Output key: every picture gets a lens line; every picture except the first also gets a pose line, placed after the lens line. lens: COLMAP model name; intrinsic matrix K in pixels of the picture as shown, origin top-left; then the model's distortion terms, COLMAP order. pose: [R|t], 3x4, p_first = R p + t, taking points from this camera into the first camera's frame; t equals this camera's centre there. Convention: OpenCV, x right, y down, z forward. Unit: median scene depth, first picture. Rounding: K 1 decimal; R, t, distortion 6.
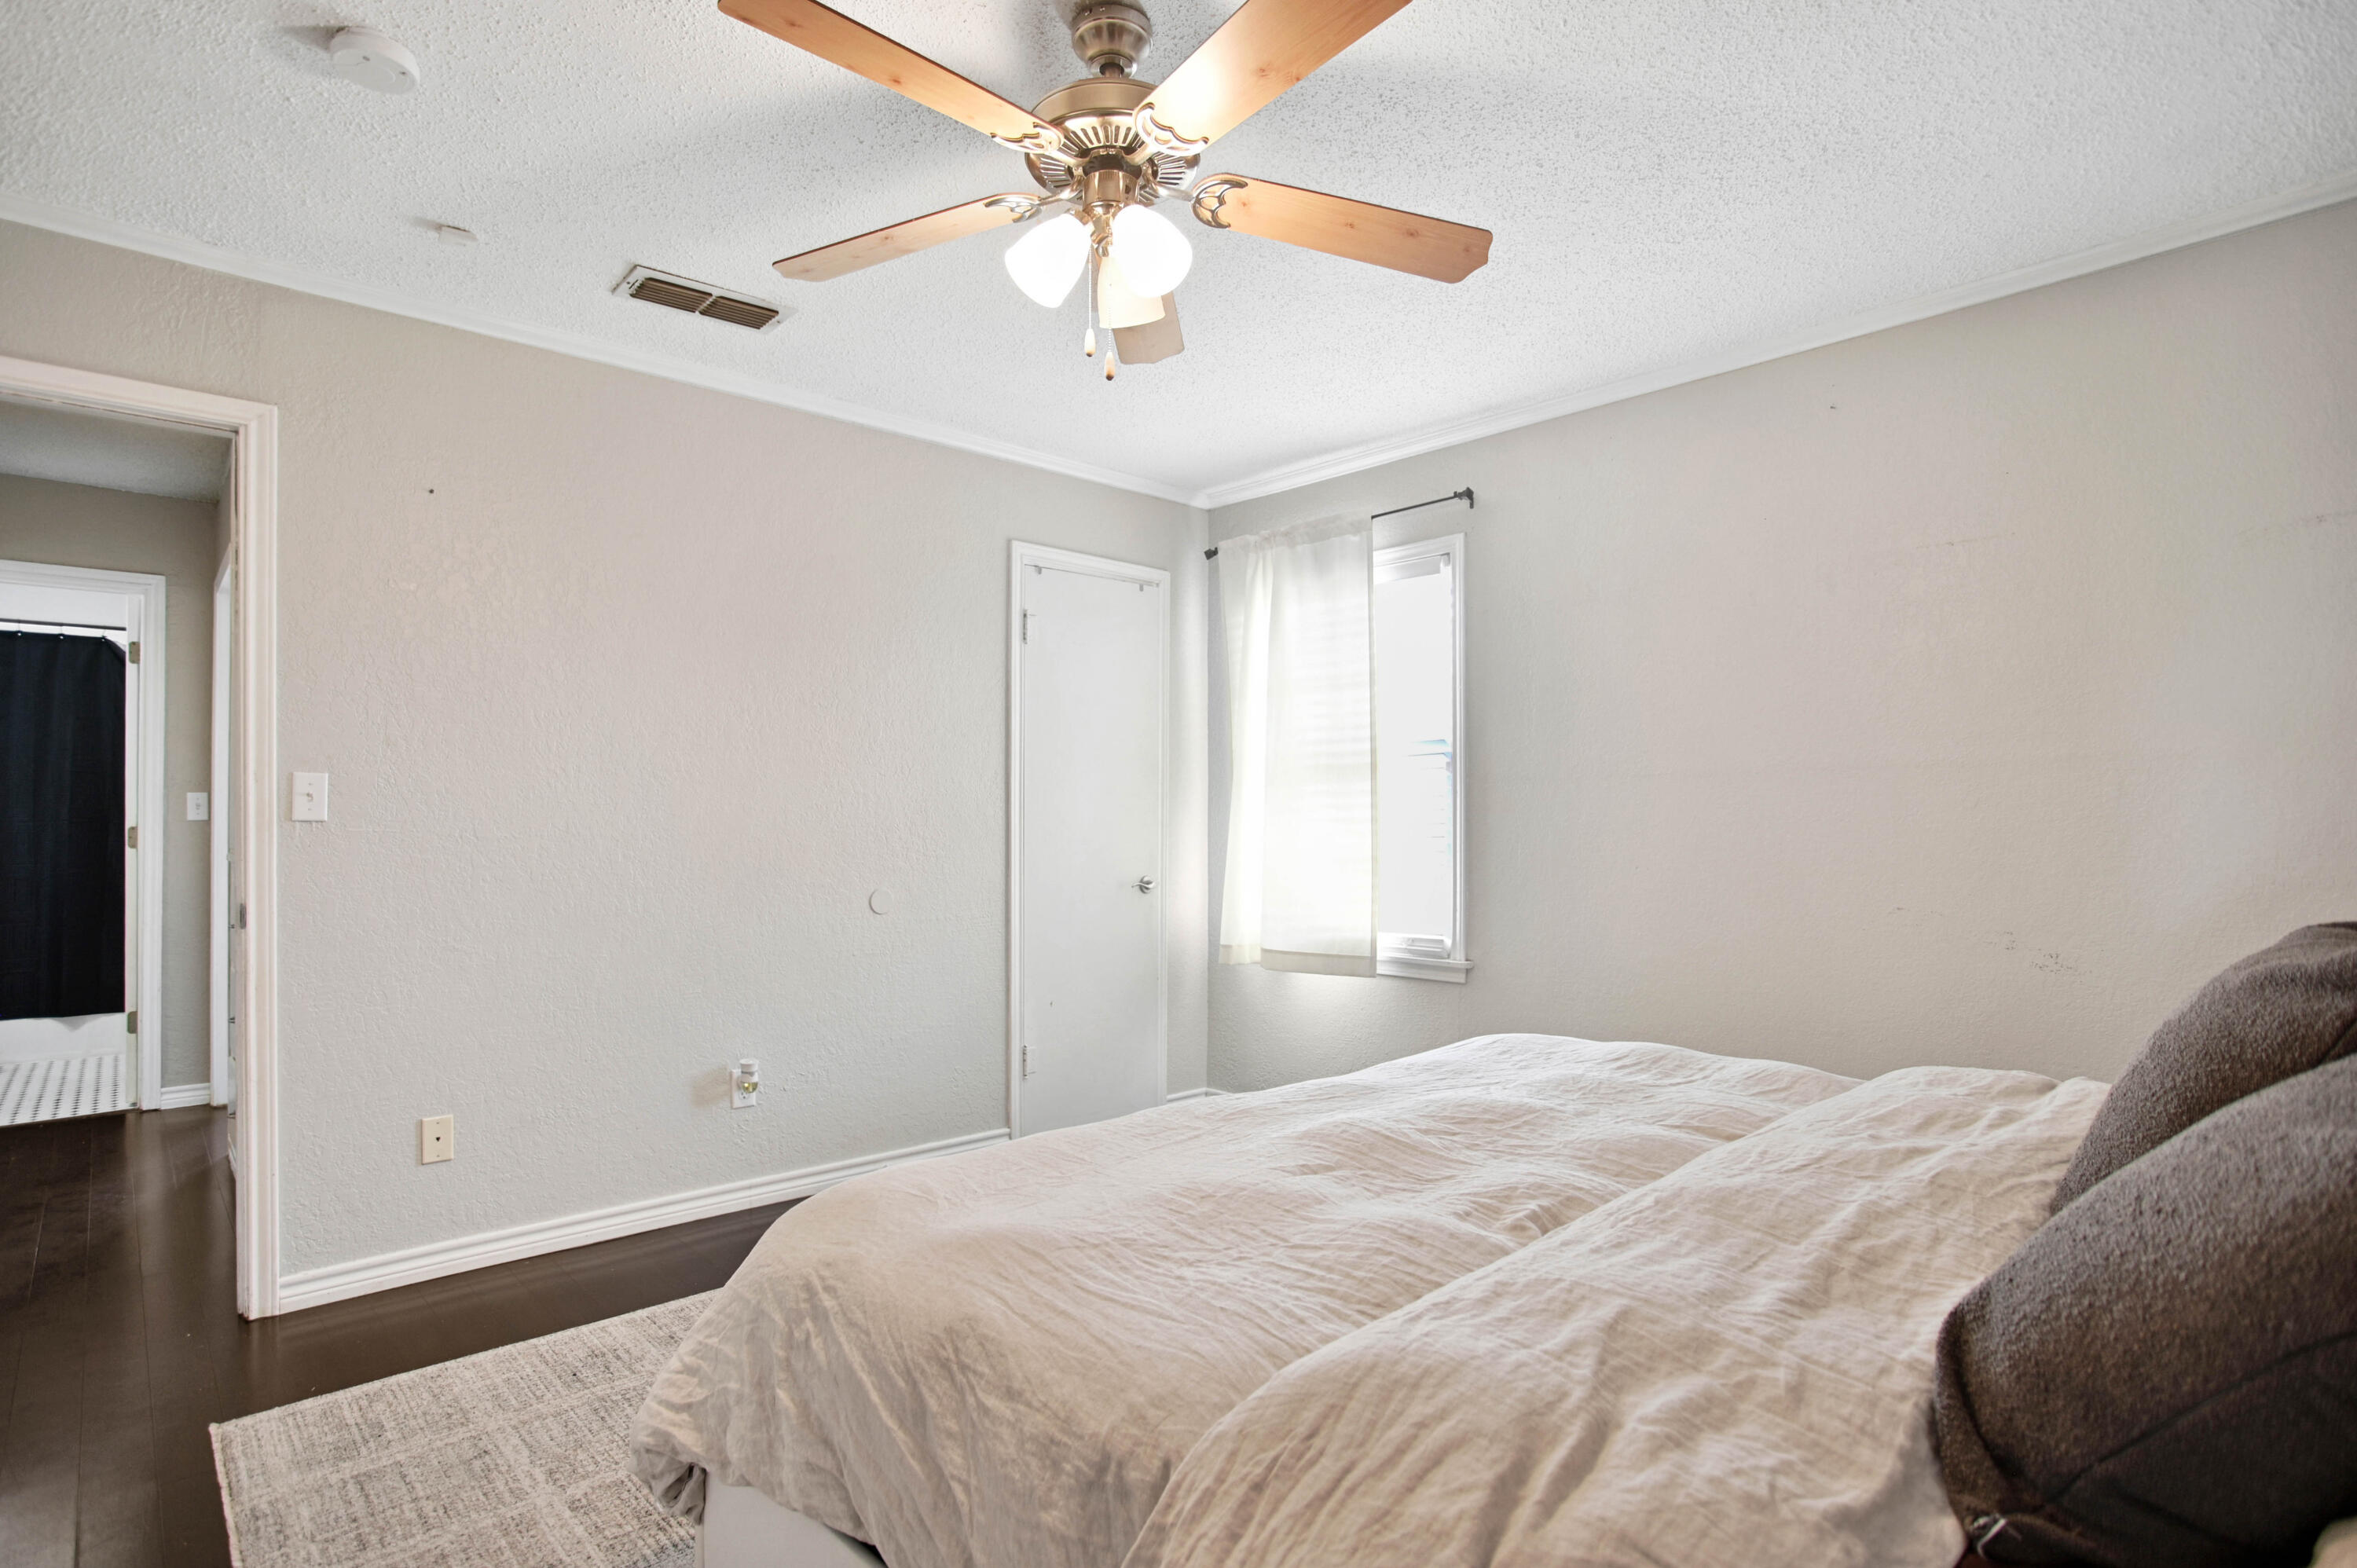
lens RADIAL K [[1198.6, 0, 1174.0], [0, 1198.6, 807.2], [0, 0, 1]] dist [-0.037646, 0.003365]
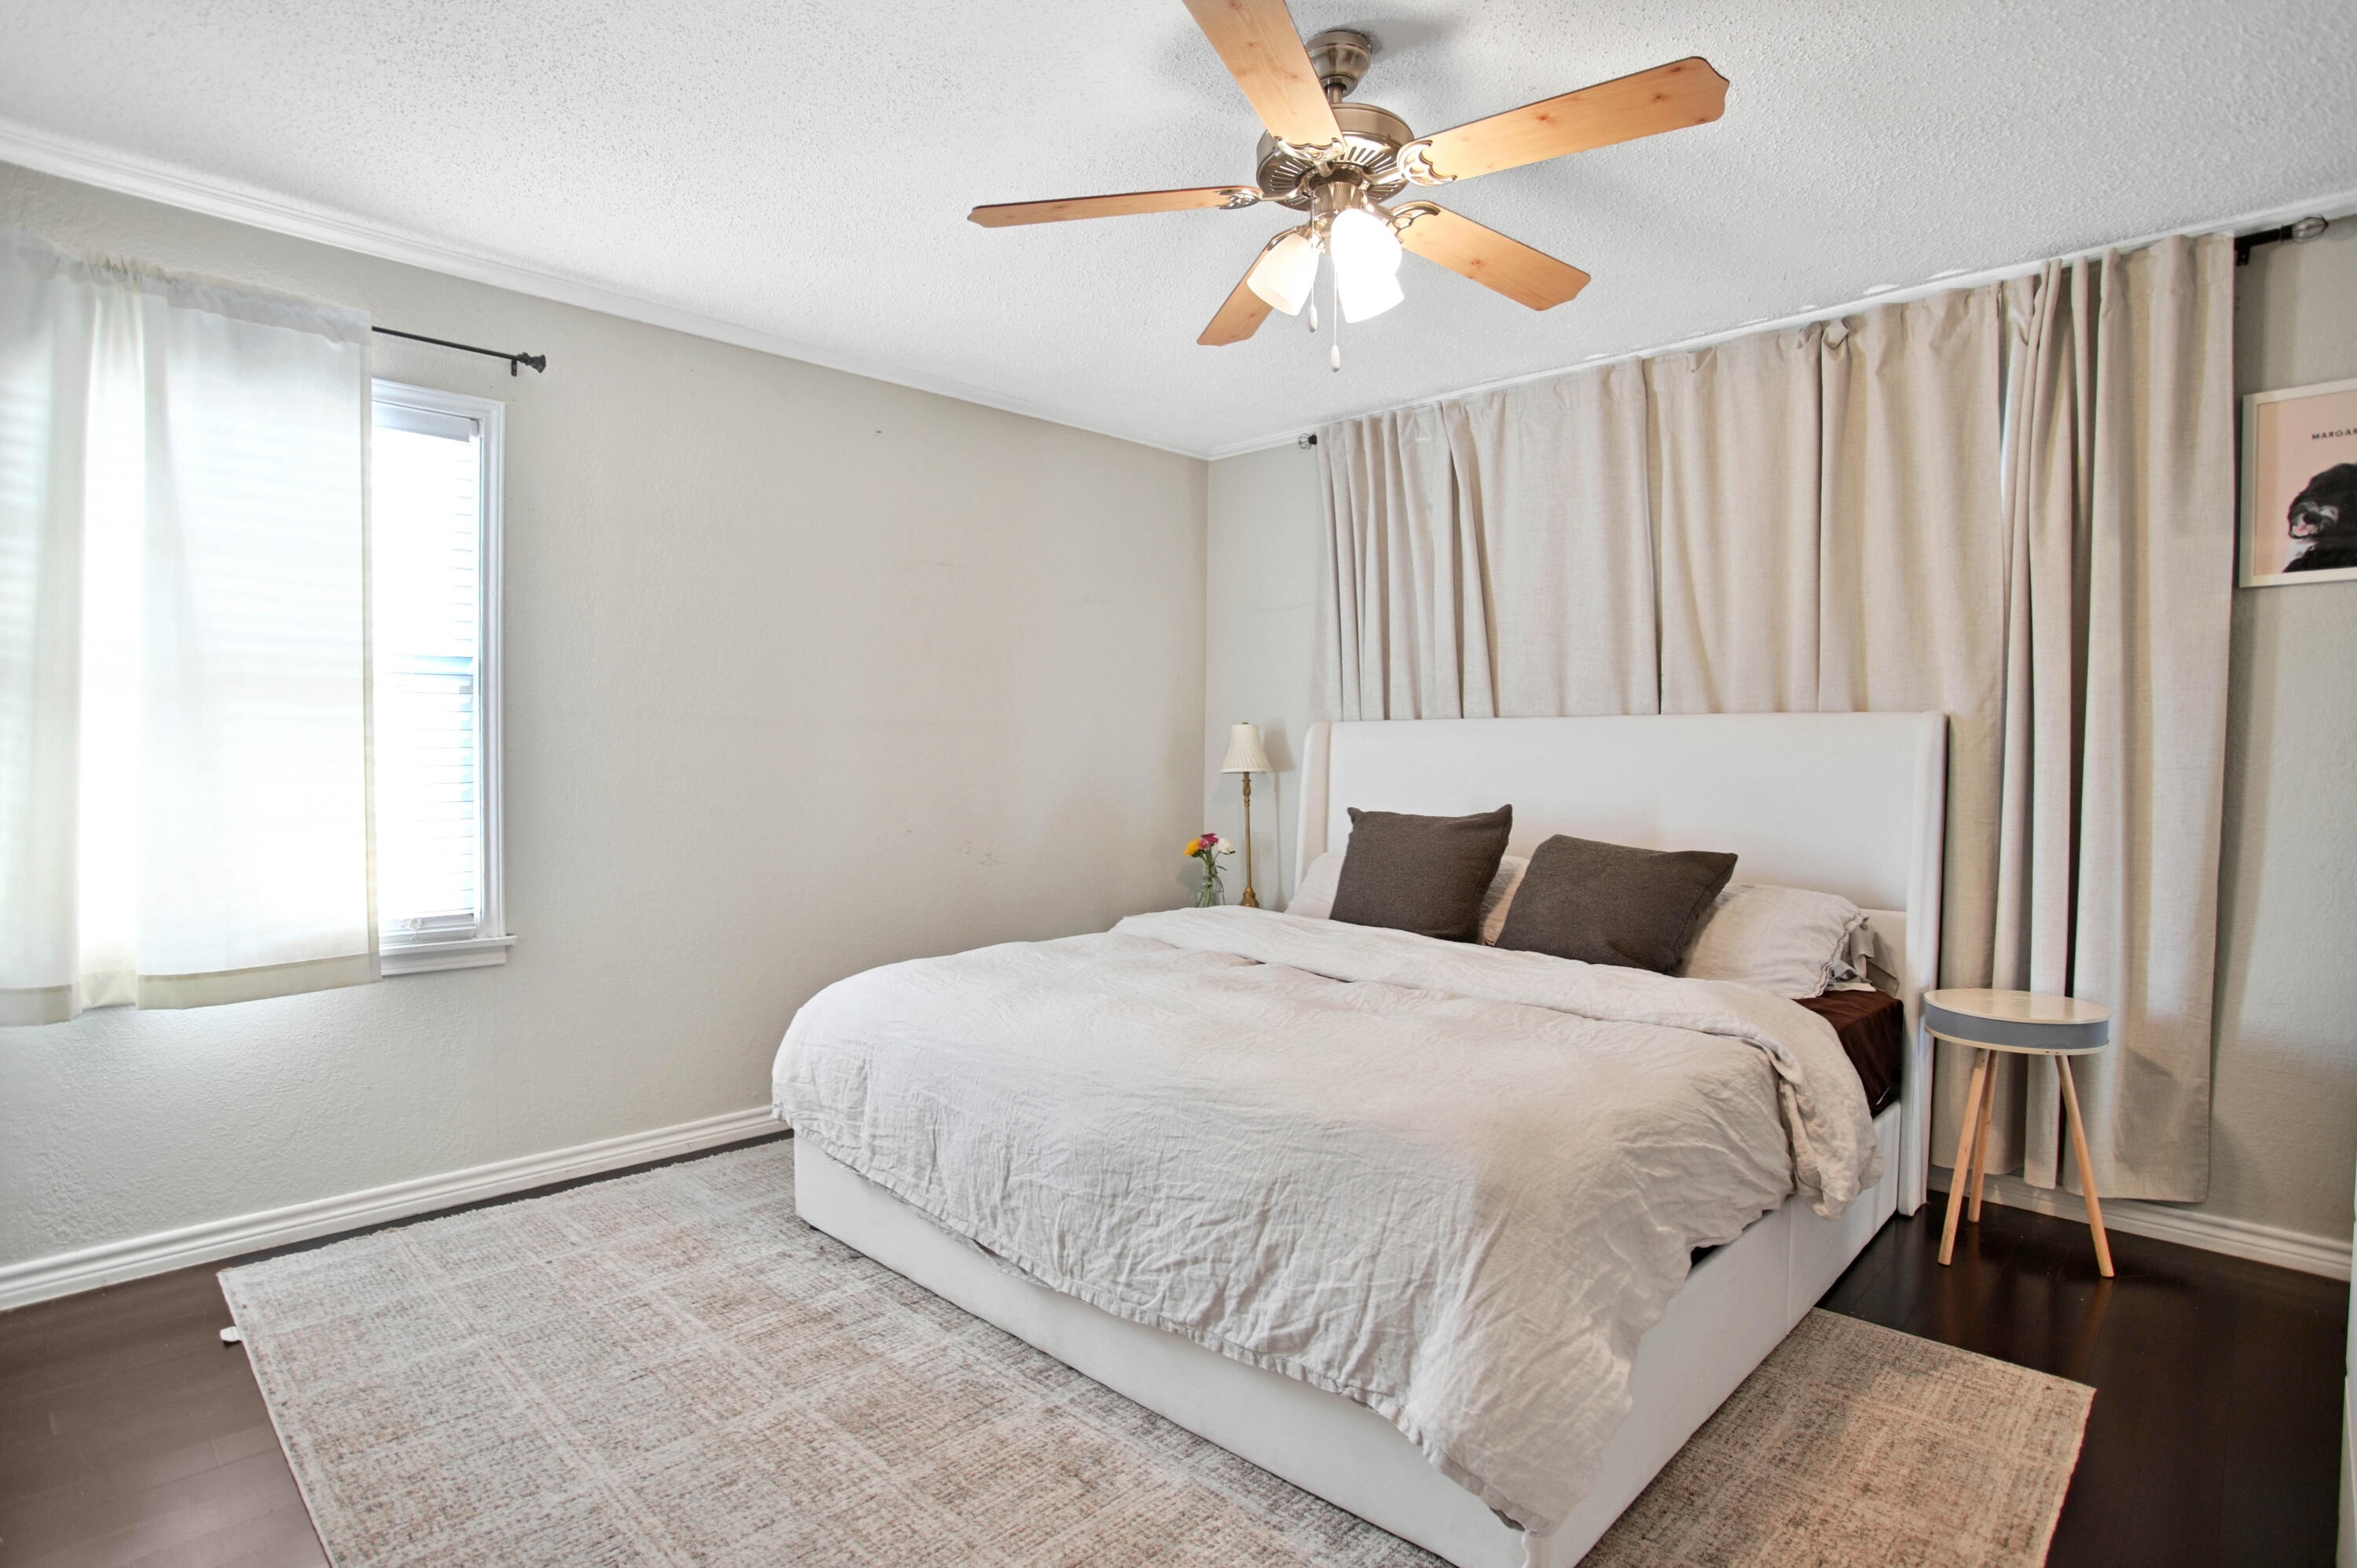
lens RADIAL K [[1198.6, 0, 1174.5], [0, 1198.6, 775.0], [0, 0, 1]] dist [-0.037646, 0.003365]
pose [[-0.053590, -0.010823, 0.998504, -0.553023], [-0.016419, 0.999816, 0.009956, 0.005062], [-0.998428, -0.015861, -0.053758, 0.567598]]
